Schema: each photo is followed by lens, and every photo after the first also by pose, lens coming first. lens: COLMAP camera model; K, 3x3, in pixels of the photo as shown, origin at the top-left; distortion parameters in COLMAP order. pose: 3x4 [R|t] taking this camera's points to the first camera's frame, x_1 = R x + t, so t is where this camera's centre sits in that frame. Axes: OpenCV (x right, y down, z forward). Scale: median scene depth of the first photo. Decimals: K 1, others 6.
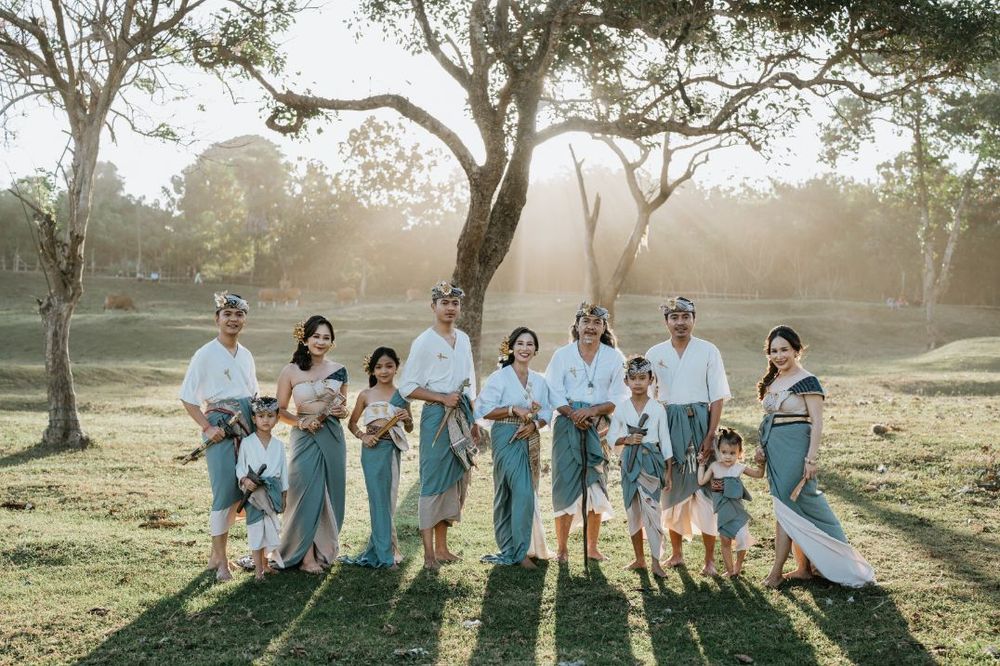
lens RADIAL K [[1421.7, 0, 500.0], [0, 1421.7, 333.0], [0, 0, 1]] dist [-0.213377, 1.651484]
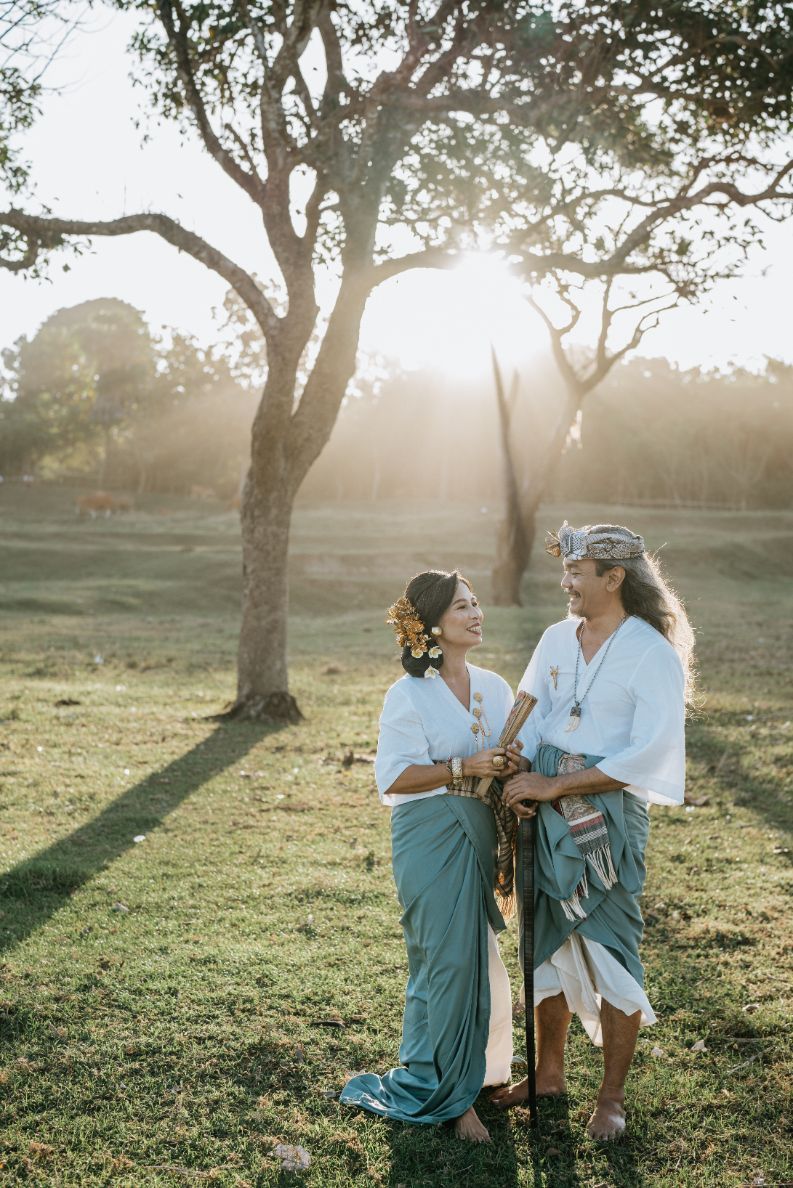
lens RADIAL K [[1780.8, 0, 415.1], [0, 1780.8, 593.8], [0, 0, 1]] dist [-0.225024, 1.677228]
pose [[0.999919, 0.007222, -0.010506, 0.039875], [-0.006961, 0.999673, 0.024623, -0.002710], [0.010680, -0.024548, 0.999642, 0.083643]]
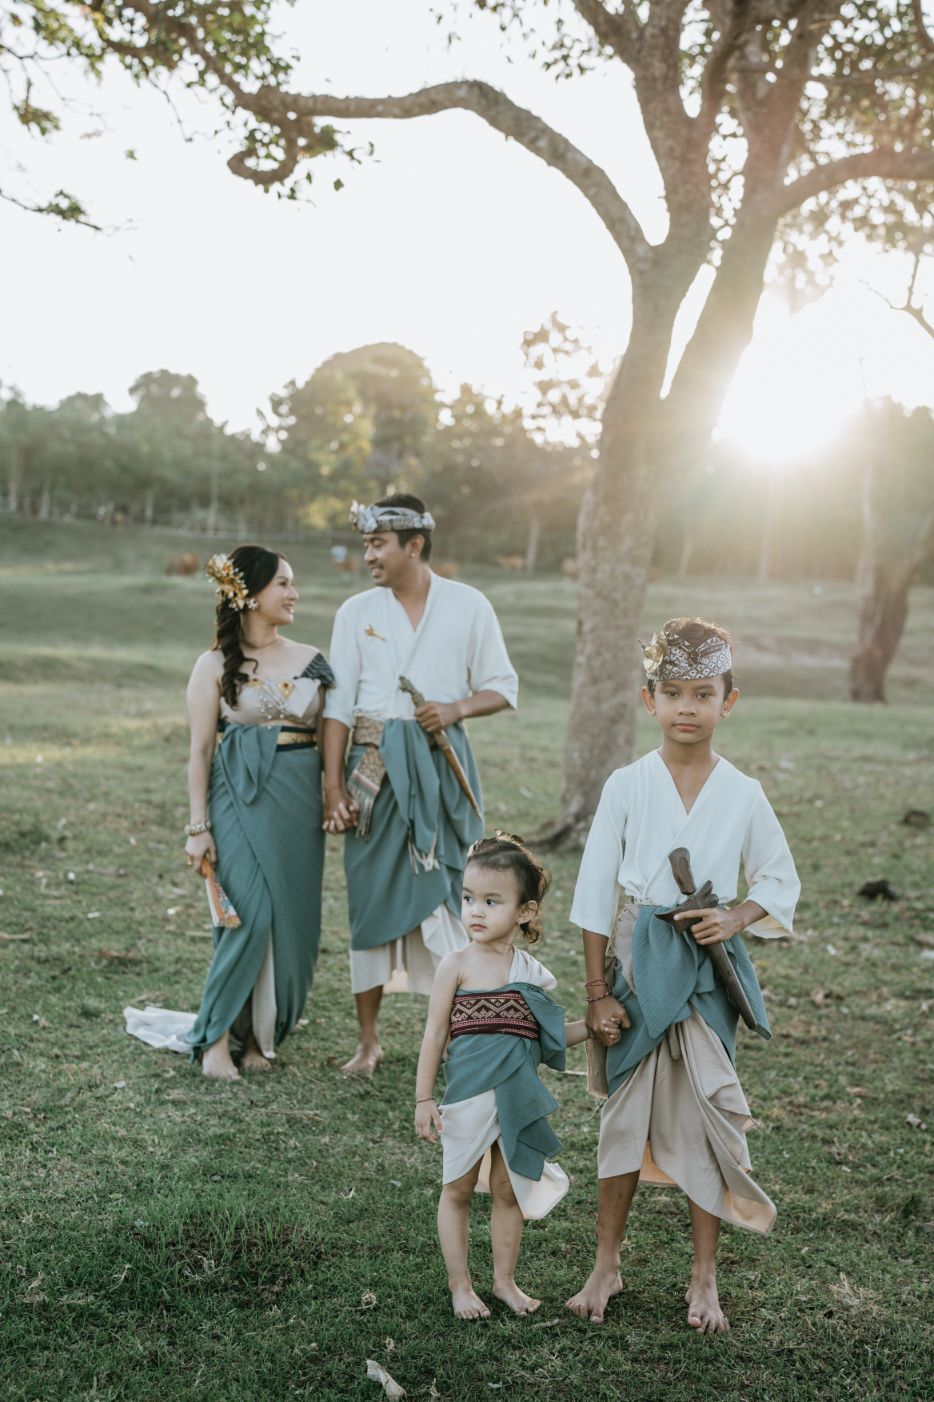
lens RADIAL K [[1957.3, 0, 468.6], [0, 1957.3, 686.0], [0, 0, 1]] dist [-0.213529, 1.479879]
pose [[0.989697, 0.052320, -0.133277, 0.011399], [-0.048753, 0.998363, 0.029892, 0.005533], [0.134622, -0.023086, 0.990628, 0.236803]]
